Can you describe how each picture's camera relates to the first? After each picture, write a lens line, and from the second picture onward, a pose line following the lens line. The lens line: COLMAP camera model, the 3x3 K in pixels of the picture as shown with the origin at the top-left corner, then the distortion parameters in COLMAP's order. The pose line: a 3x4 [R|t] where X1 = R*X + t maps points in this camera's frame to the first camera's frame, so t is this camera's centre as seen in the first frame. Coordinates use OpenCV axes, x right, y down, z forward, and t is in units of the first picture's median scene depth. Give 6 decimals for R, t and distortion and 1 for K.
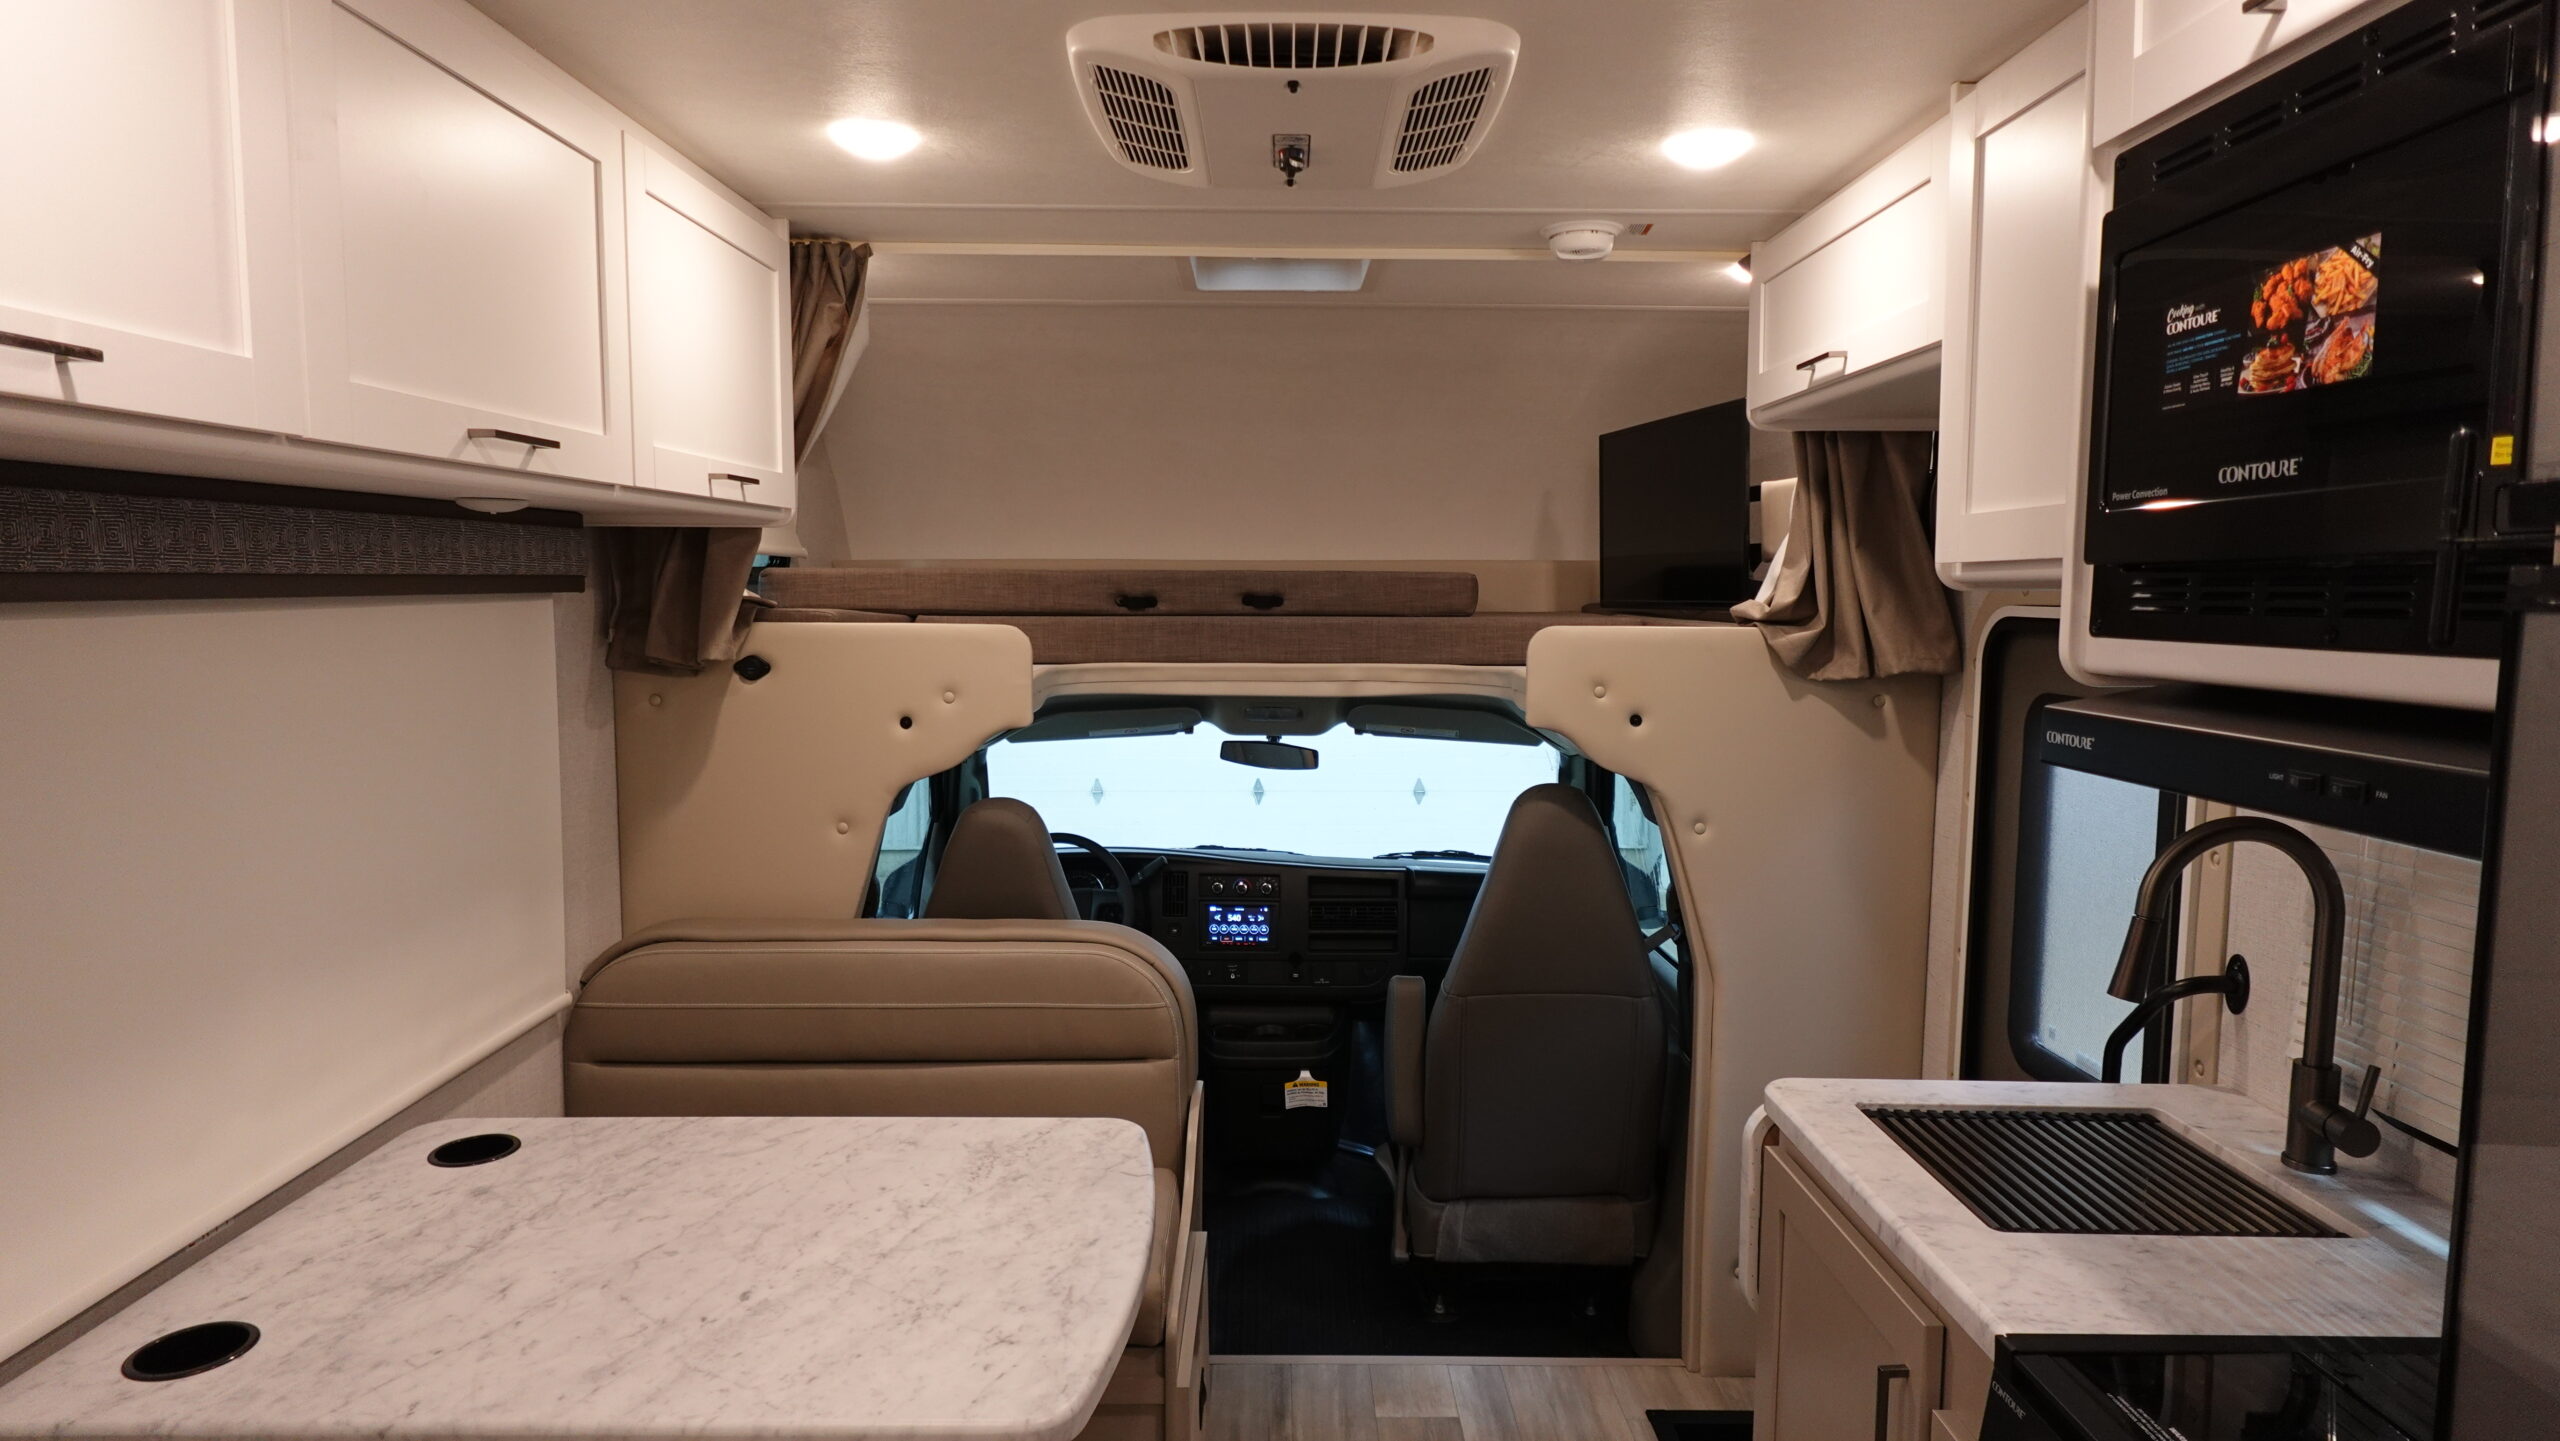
lens RADIAL K [[1447.2, 0, 1283.1], [0, 1447.2, 717.1], [0, 0, 1]] dist [0.003306, 0.000023]
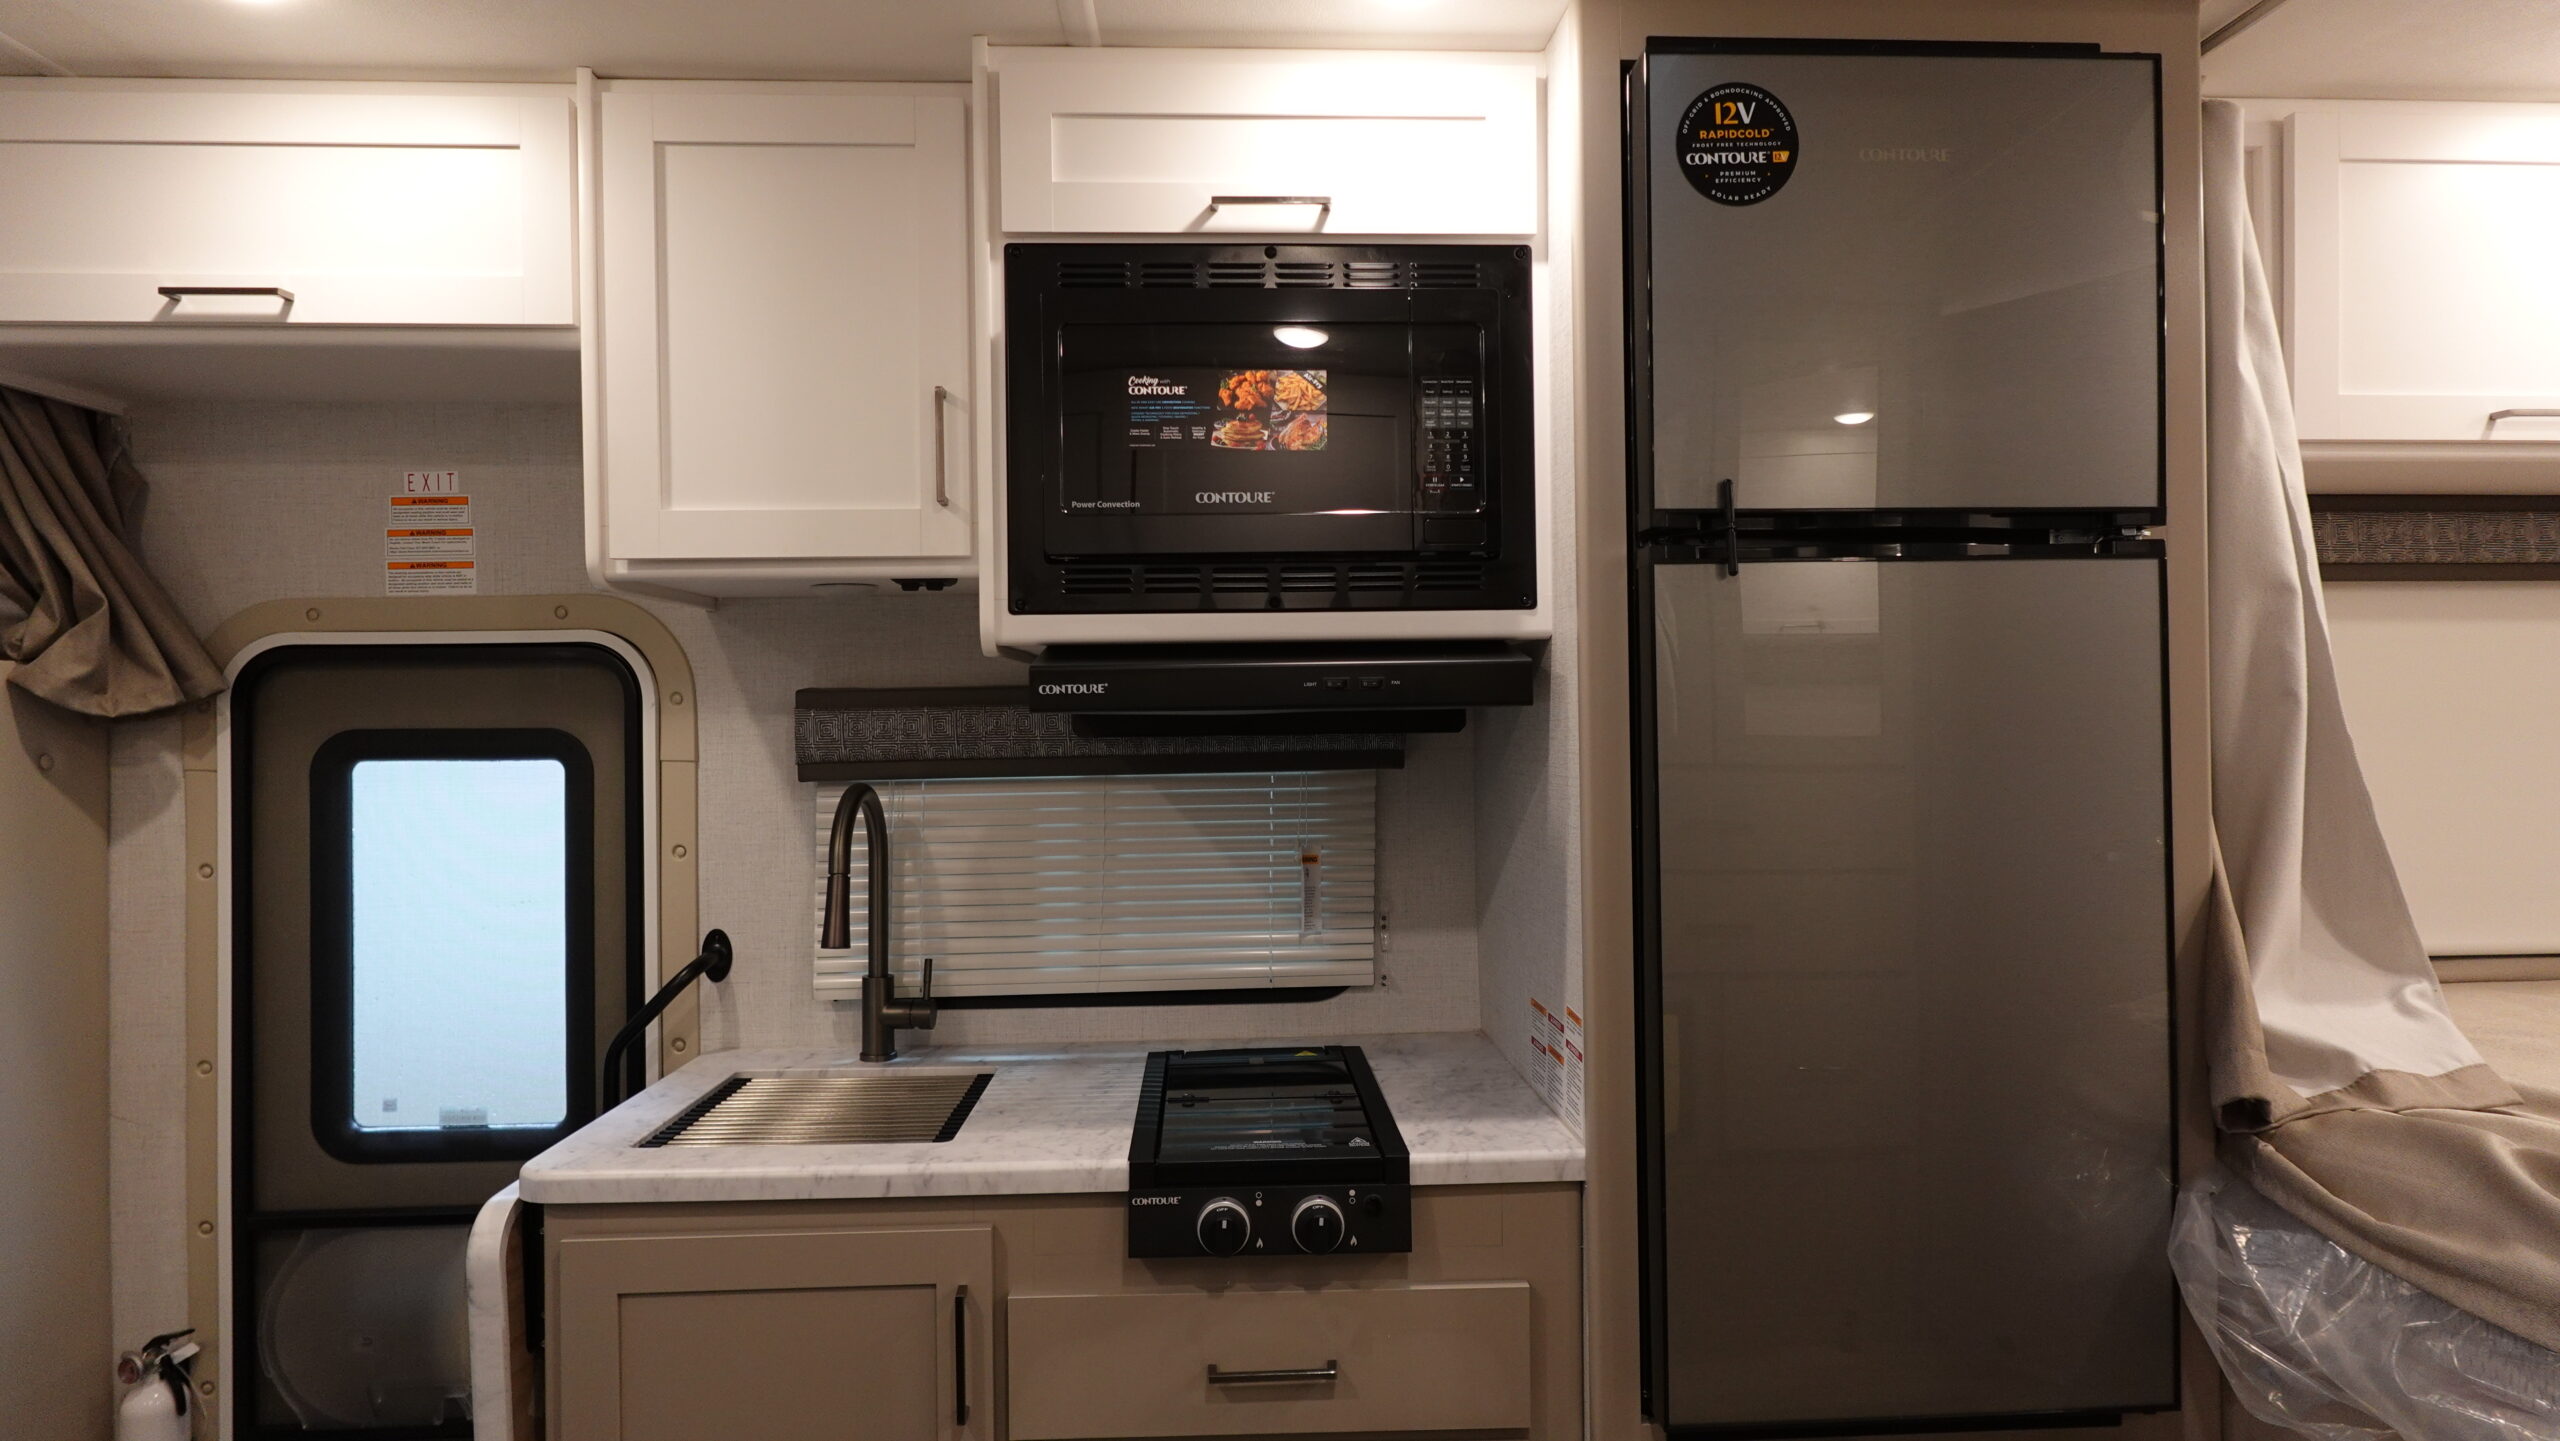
lens RADIAL K [[1447.2, 0, 1283.1], [0, 1447.2, 717.1], [0, 0, 1]] dist [0.003306, 0.000023]
pose [[-0.043132, -0.002116, 0.999067, -0.829296], [0.099242, 0.995043, 0.006392, 0.056708], [-0.994128, 0.099425, -0.042708, 0.972523]]
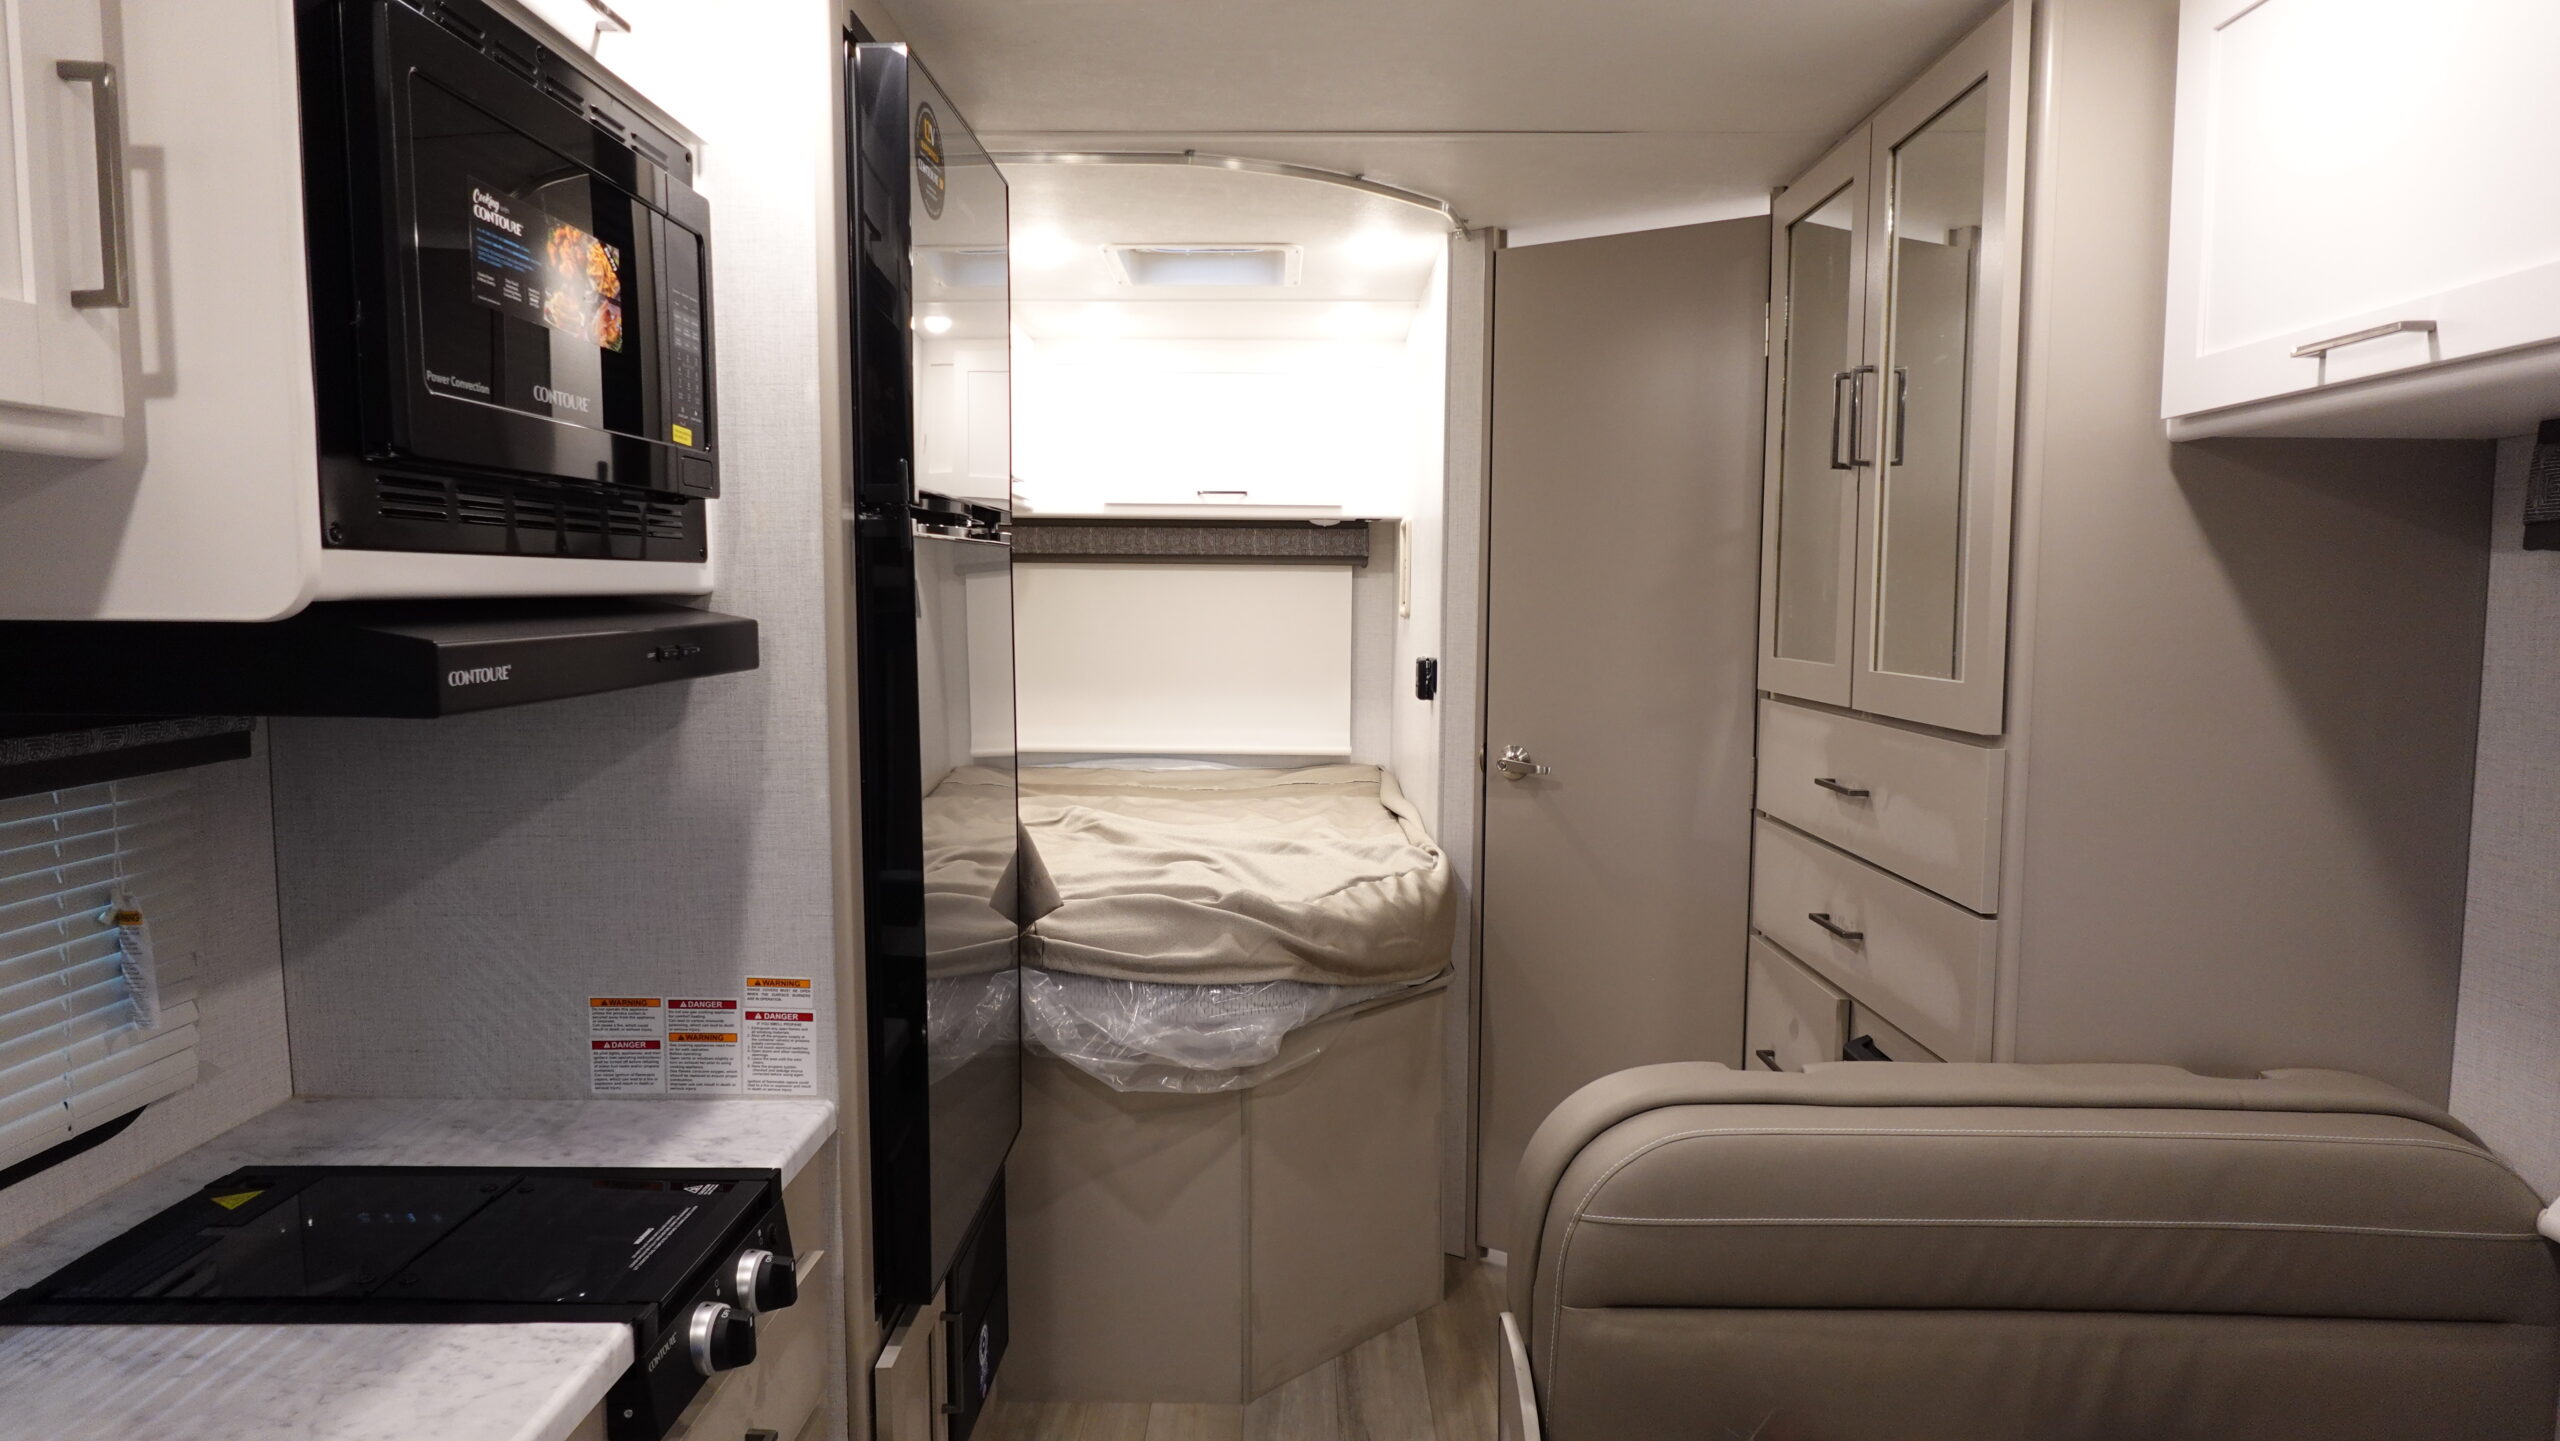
lens RADIAL K [[1447.2, 0, 1283.1], [0, 1447.2, 717.1], [0, 0, 1]] dist [0.003306, 0.000023]
pose [[-0.999793, -0.008486, 0.018493, 0.084399], [-0.005129, 0.984641, 0.174515, -0.117937], [-0.019690, 0.174384, -0.984481, 2.004475]]
